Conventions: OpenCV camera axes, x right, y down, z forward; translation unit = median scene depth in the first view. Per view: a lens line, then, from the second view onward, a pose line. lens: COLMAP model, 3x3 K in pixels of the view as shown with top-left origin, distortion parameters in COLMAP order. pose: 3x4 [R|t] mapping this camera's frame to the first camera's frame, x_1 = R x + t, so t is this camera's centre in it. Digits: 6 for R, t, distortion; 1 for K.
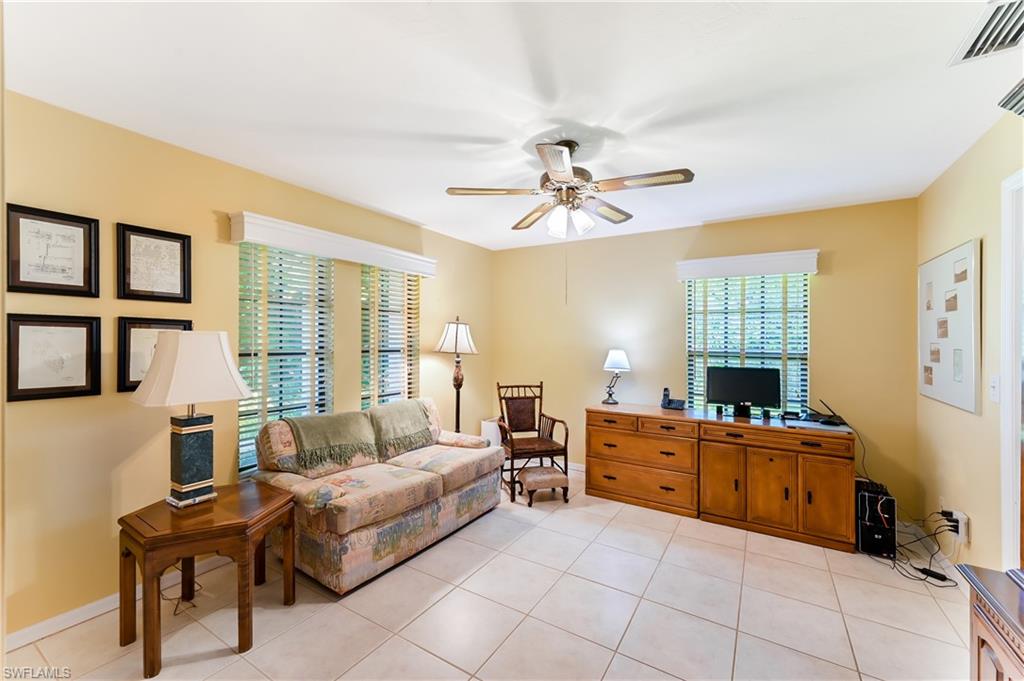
lens RADIAL K [[408.8, 0, 515.5], [0, 408.8, 343.5], [0, 0, 1]] dist [0.000494, 0.000779]
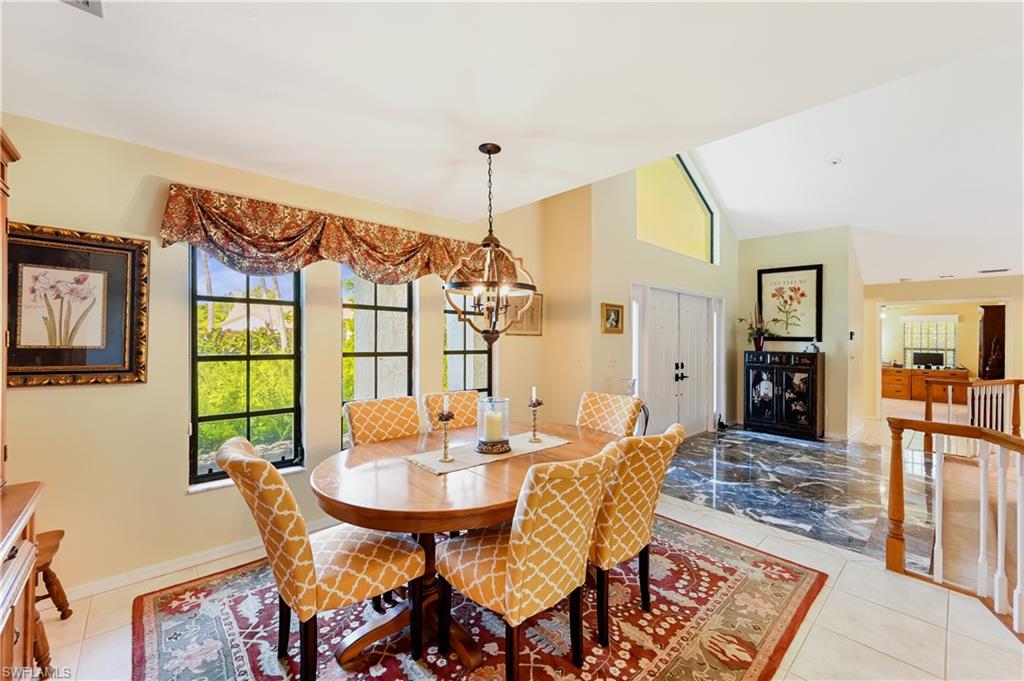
lens RADIAL K [[408.8, 0, 503.9], [0, 408.8, 338.9], [0, 0, 1]] dist [0.000494, 0.000779]
pose [[0.962460, 0.007457, -0.271320, -1.689059], [-0.008251, 0.999964, -0.001787, -0.015587], [0.271297, 0.003959, 0.962488, -2.840149]]
